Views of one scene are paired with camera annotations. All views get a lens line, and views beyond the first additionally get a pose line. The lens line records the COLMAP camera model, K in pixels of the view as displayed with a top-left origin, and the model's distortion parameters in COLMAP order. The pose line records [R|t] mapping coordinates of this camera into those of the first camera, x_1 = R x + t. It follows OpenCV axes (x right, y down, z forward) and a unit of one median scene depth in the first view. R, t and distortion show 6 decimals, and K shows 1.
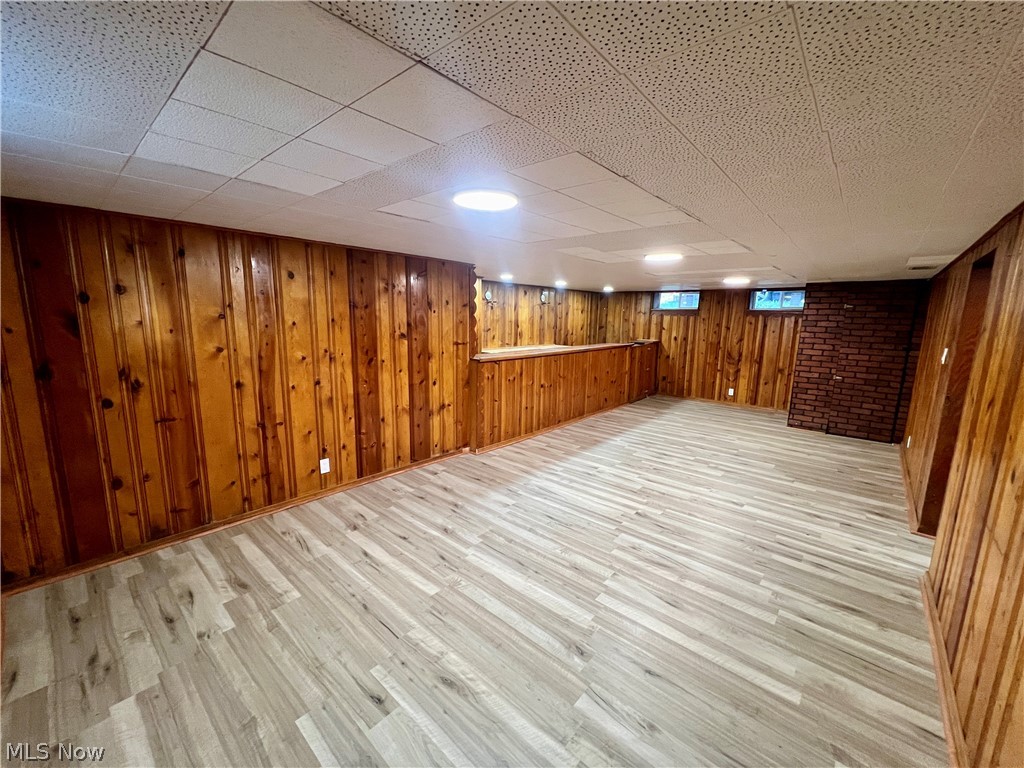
lens RADIAL K [[410.1, 0, 512.7], [0, 410.1, 383.6], [0, 0, 1]] dist [-0.002420, 0.000675]
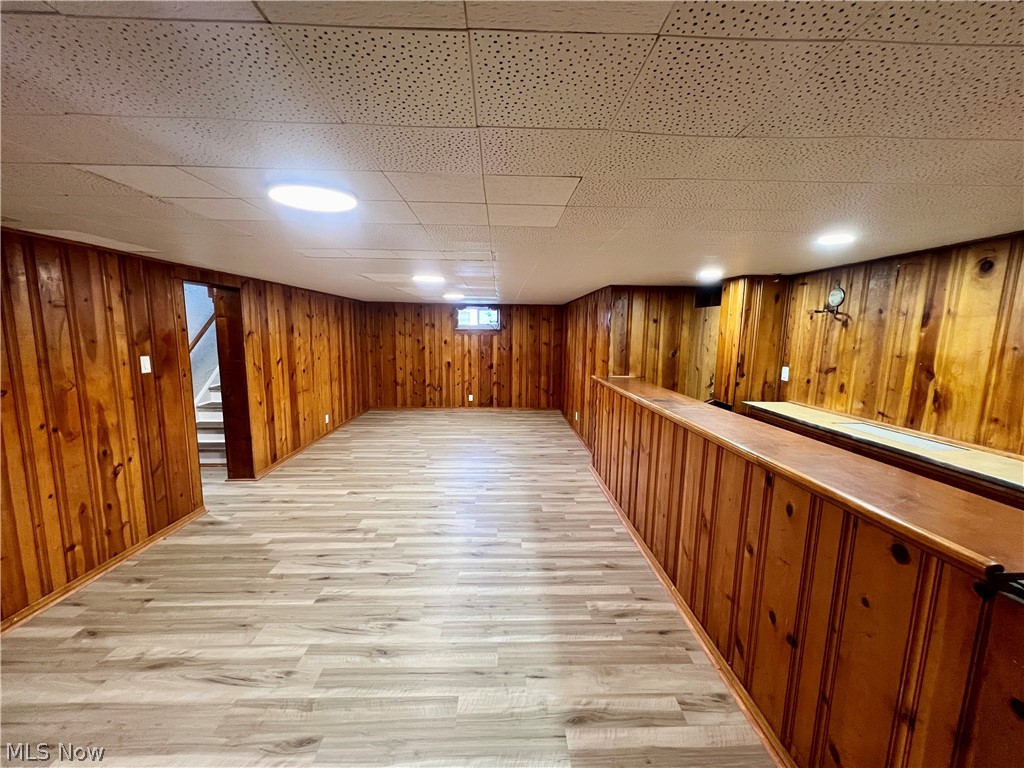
lens RADIAL K [[410.1, 0, 511.6], [0, 410.1, 387.0], [0, 0, 1]] dist [-0.002420, 0.000675]
pose [[-0.732329, 0.063679, -0.677967, 0.807875], [-0.138555, 0.960856, 0.239914, -0.265579], [0.666706, 0.269632, -0.694839, 1.655692]]
